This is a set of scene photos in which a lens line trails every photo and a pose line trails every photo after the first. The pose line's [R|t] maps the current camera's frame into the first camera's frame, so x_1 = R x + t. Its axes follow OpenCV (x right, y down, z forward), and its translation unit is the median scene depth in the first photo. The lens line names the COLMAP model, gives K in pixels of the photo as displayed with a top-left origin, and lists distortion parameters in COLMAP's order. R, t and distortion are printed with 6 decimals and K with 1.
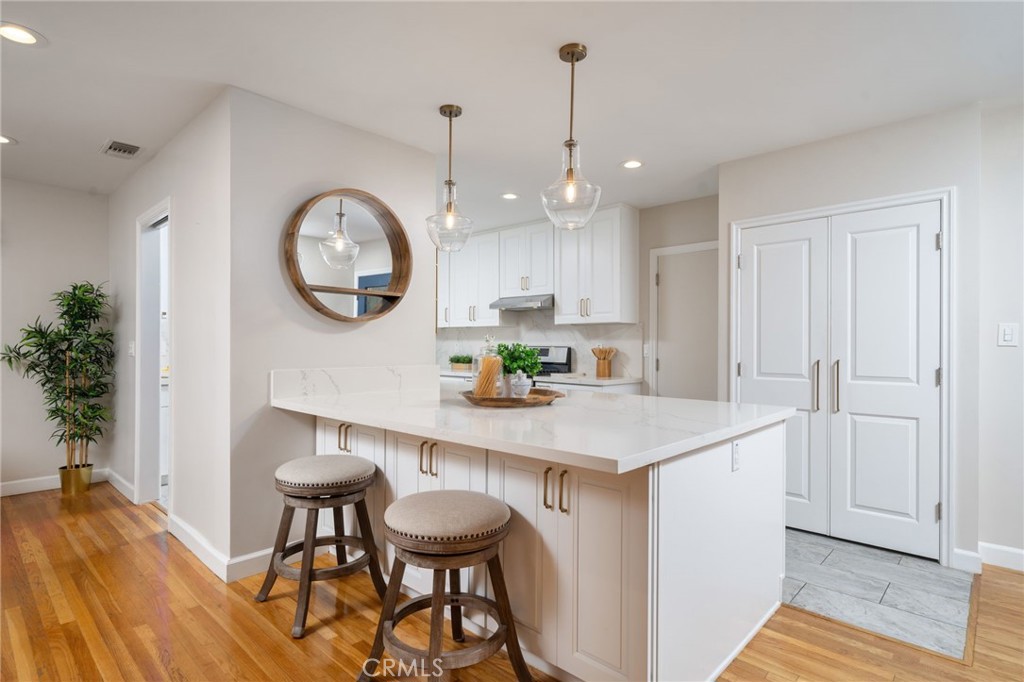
lens RADIAL K [[525.9, 0, 516.4], [0, 525.9, 341.5], [0, 0, 1]] dist [0.001670, 0.000802]
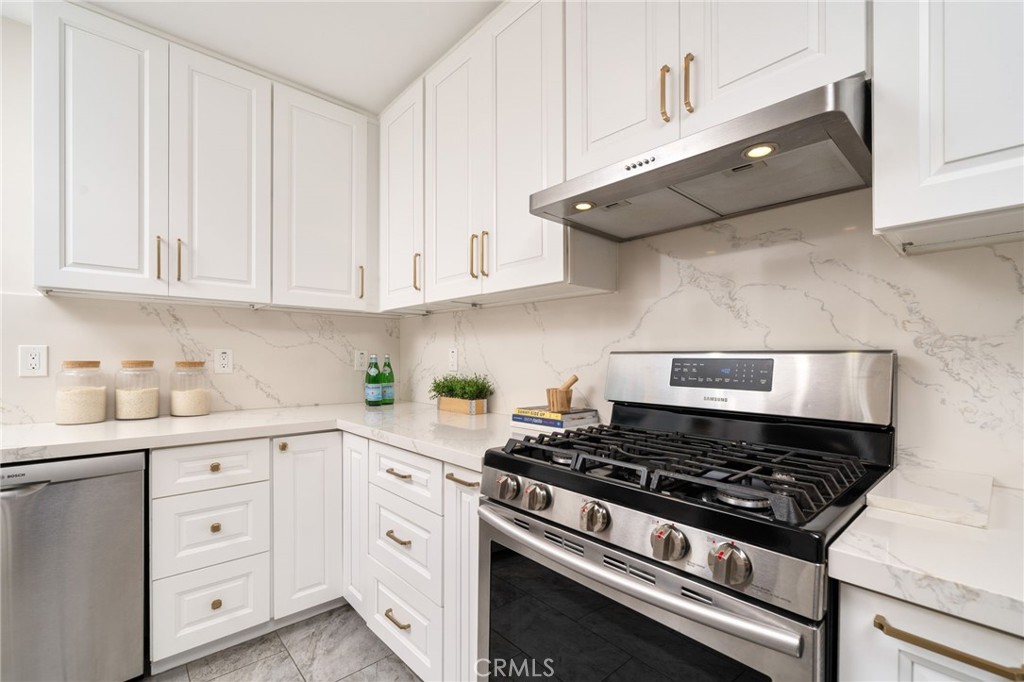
lens RADIAL K [[443.7, 0, 519.1], [0, 443.7, 358.5], [0, 0, 1]] dist [-0.003593, 0.000510]
pose [[0.996564, -0.004125, -0.082720, -0.039148], [0.004876, 0.999949, 0.008879, 0.011410], [0.082679, -0.009251, 0.996533, 0.807565]]
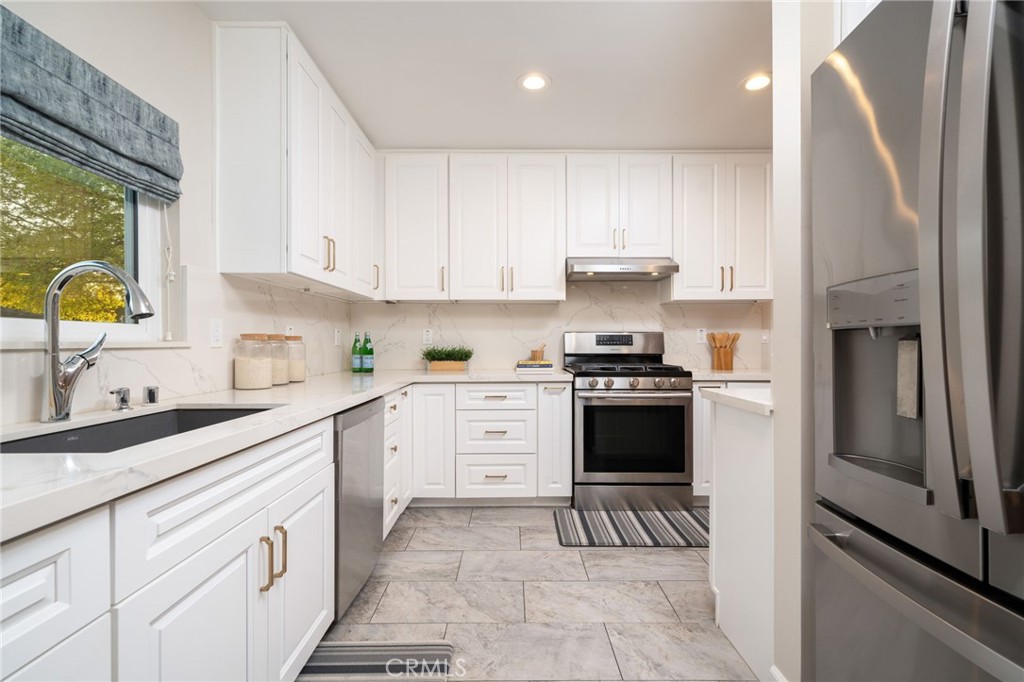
lens RADIAL K [[443.7, 0, 508.4], [0, 443.7, 345.0], [0, 0, 1]] dist [-0.003593, 0.000510]
pose [[0.731005, -0.010758, 0.682287, -0.492661], [0.001194, 0.999894, 0.014486, 0.019543], [-0.682371, -0.009775, 0.730941, 0.691745]]
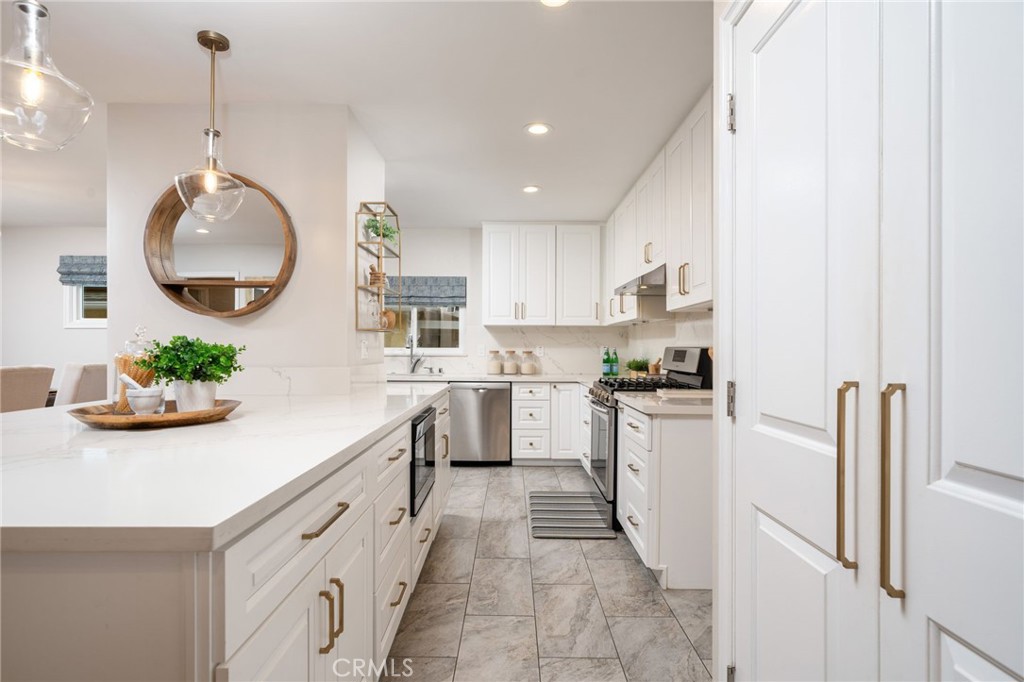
lens RADIAL K [[530.5, 0, 515.0], [0, 530.5, 345.8], [0, 0, 1]] dist [-0.001593, 0.002183]
pose [[0.690487, -0.007156, -0.723309, 0.396886], [0.004852, 0.999974, -0.005261, 0.011067], [0.723328, 0.000124, 0.690504, 0.414603]]
